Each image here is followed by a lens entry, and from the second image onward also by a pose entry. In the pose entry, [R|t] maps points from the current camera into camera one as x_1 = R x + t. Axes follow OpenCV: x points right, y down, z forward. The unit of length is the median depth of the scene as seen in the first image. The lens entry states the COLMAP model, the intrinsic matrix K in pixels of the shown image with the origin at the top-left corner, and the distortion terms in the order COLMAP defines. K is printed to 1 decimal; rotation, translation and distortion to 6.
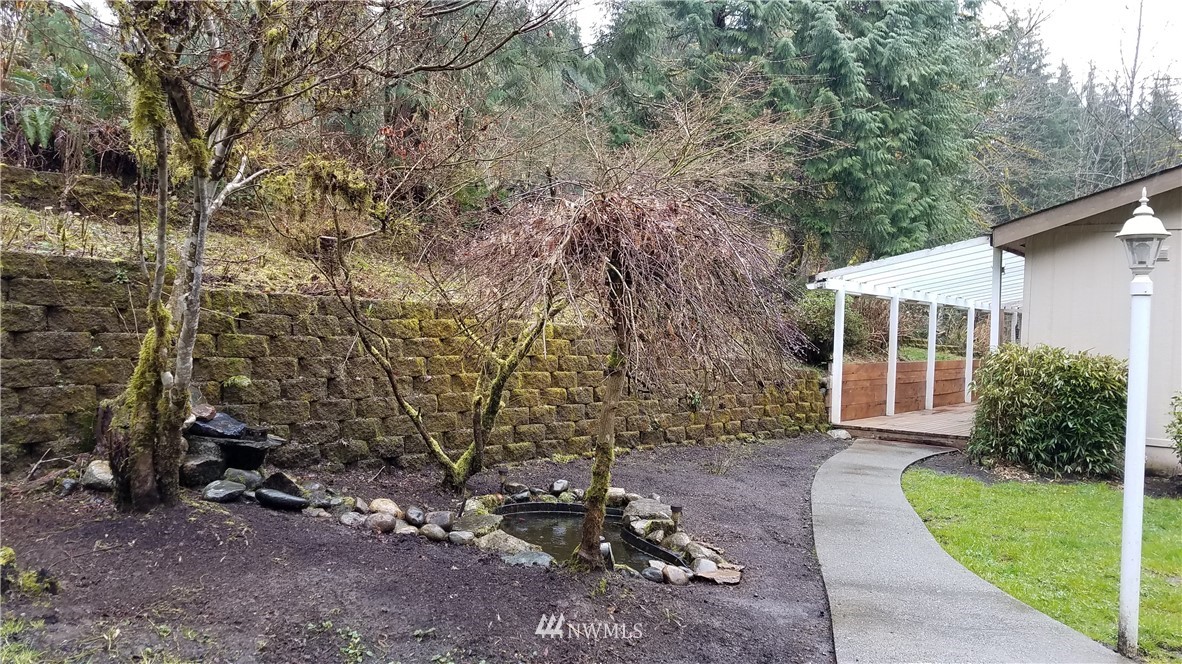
lens RADIAL K [[924.7, 0, 554.5], [0, 924.7, 339.0], [0, 0, 1]] dist [0.012859, -0.008159]
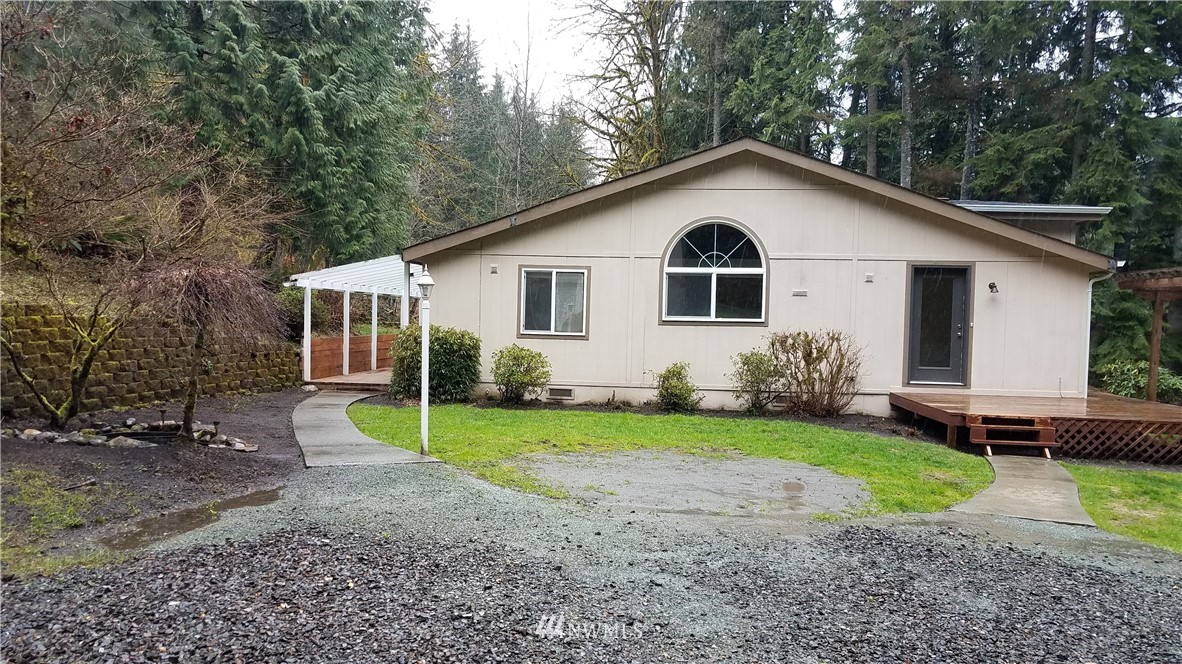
lens RADIAL K [[924.7, 0, 569.6], [0, 924.7, 359.6], [0, 0, 1]] dist [0.012859, -0.008159]
pose [[0.842308, -0.038714, 0.537605, -0.122364], [0.011969, 0.998515, 0.053152, -0.012647], [-0.538864, -0.038335, 0.841520, -0.422399]]
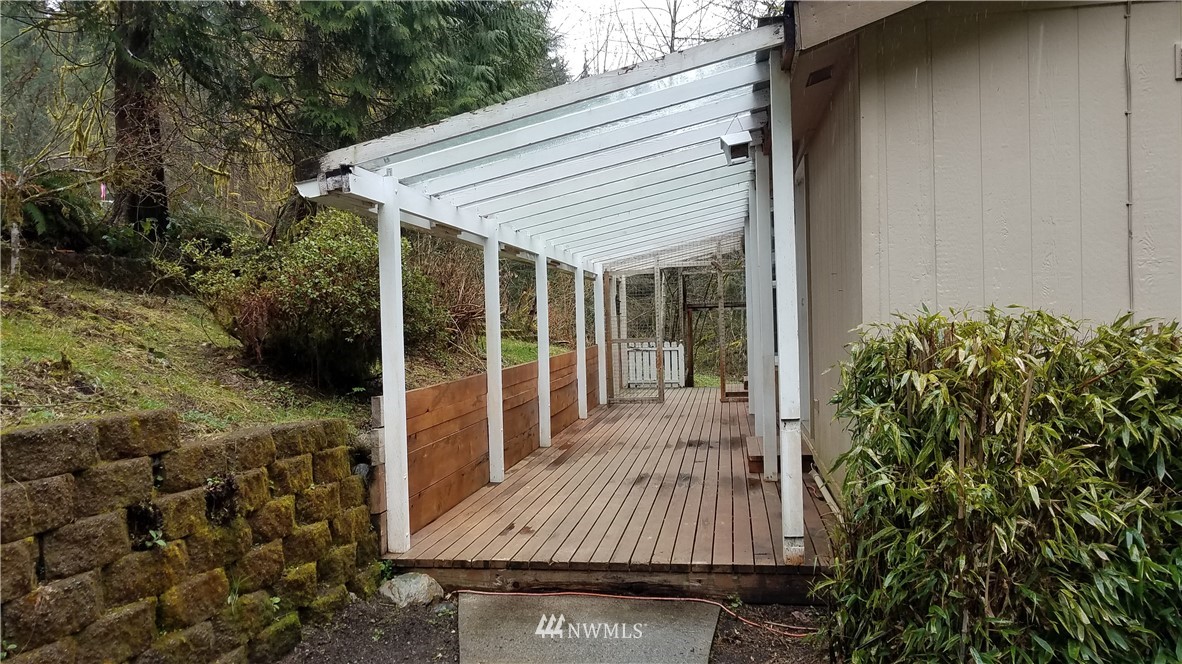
lens RADIAL K [[924.7, 0, 584.4], [0, 924.7, 324.6], [0, 0, 1]] dist [0.012859, -0.008159]
pose [[0.864272, -0.058141, 0.499654, 0.190402], [0.057687, 0.998200, 0.016371, -0.005466], [-0.499707, 0.014675, 0.866070, 0.649601]]
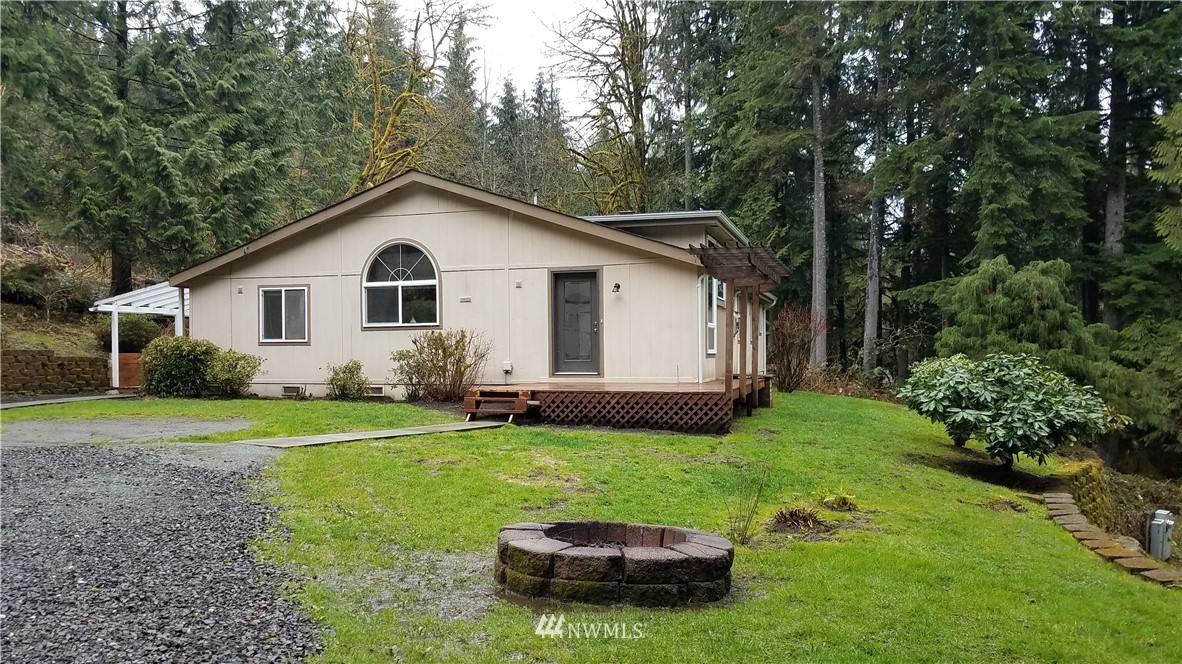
lens RADIAL K [[924.7, 0, 577.7], [0, 924.7, 362.1], [0, 0, 1]] dist [0.012859, -0.008159]
pose [[0.923554, -0.044473, 0.380881, 0.465300], [0.042688, 0.999002, 0.013137, 0.061369], [-0.381085, 0.004126, 0.924531, -1.001213]]
